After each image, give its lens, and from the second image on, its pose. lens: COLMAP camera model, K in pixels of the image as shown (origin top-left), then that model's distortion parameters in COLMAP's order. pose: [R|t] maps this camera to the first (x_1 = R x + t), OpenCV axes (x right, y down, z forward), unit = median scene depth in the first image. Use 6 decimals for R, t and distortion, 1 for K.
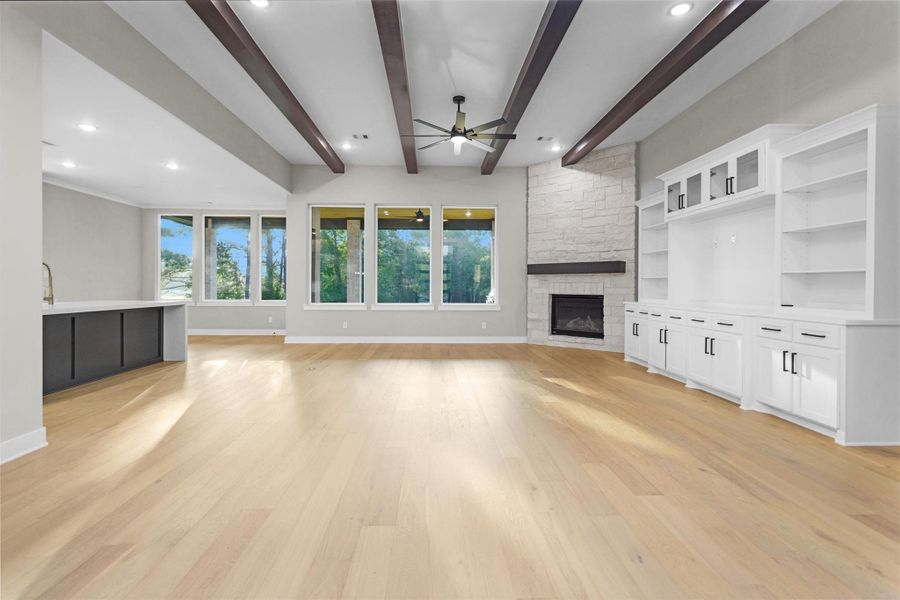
lens RADIAL K [[417.3, 0, 432.7], [0, 417.3, 287.9], [0, 0, 1]] dist [0.000817, 0.000292]
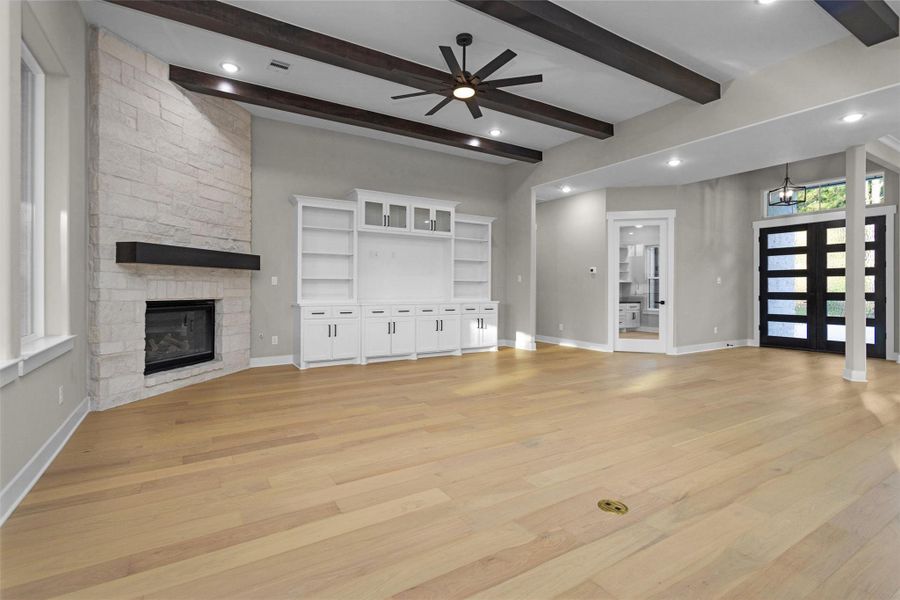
lens RADIAL K [[411.1, 0, 462.2], [0, 411.1, 287.3], [0, 0, 1]] dist [-0.000271, 0.000283]
pose [[-0.520577, -0.005807, 0.853795, -0.437229], [-0.003187, 0.999983, 0.004858, -0.008144], [-0.853809, -0.000192, -0.520587, 1.065246]]
